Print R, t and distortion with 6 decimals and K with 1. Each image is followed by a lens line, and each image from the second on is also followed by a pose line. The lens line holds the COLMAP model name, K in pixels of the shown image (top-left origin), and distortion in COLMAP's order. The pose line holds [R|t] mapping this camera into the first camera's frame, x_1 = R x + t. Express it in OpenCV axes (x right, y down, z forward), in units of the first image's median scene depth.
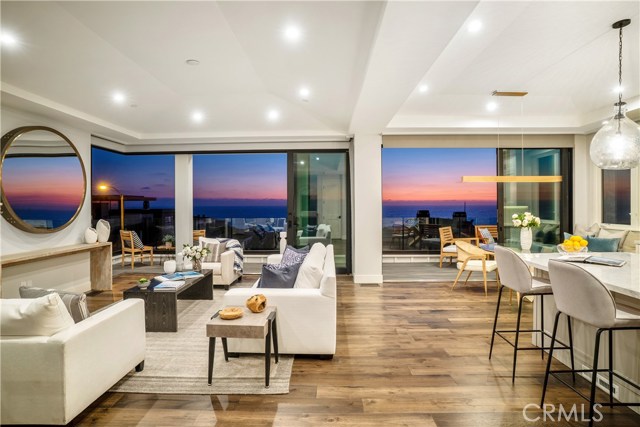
lens RADIAL K [[344.3, 0, 319.8], [0, 344.3, 205.1], [0, 0, 1]] dist [-0.065643, 0.049647]
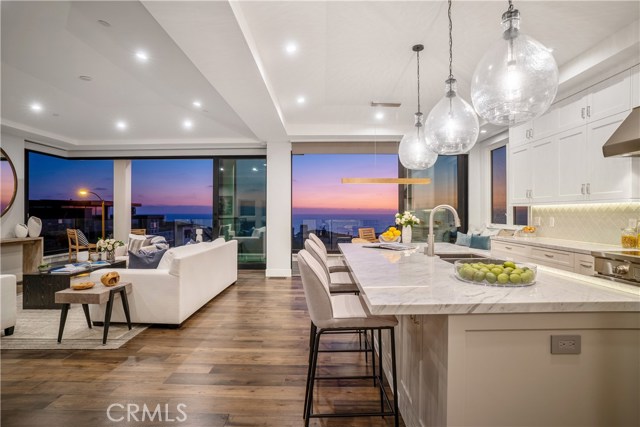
lens RADIAL K [[336.6, 0, 304.0], [0, 336.6, 210.2], [0, 0, 1]] dist [-0.001085, 0.000835]
pose [[0.999799, 0.006925, -0.018815, 0.251245], [-0.007090, 0.999937, -0.008717, 0.023675], [0.018754, 0.008849, 0.999785, -0.088121]]
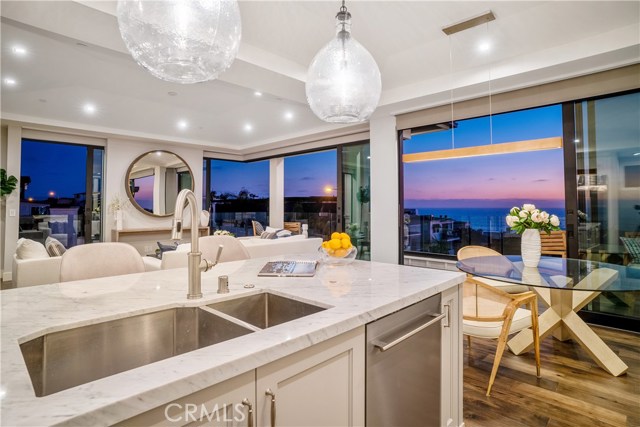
lens RADIAL K [[344.3, 0, 319.8], [0, 344.3, 205.1], [0, 0, 1]] dist [-0.065643, 0.049647]
pose [[0.738185, -0.000339, -0.674598, 0.633615], [-0.002526, 0.999991, -0.003266, 0.022817], [0.674593, 0.004115, 0.738178, 0.255117]]
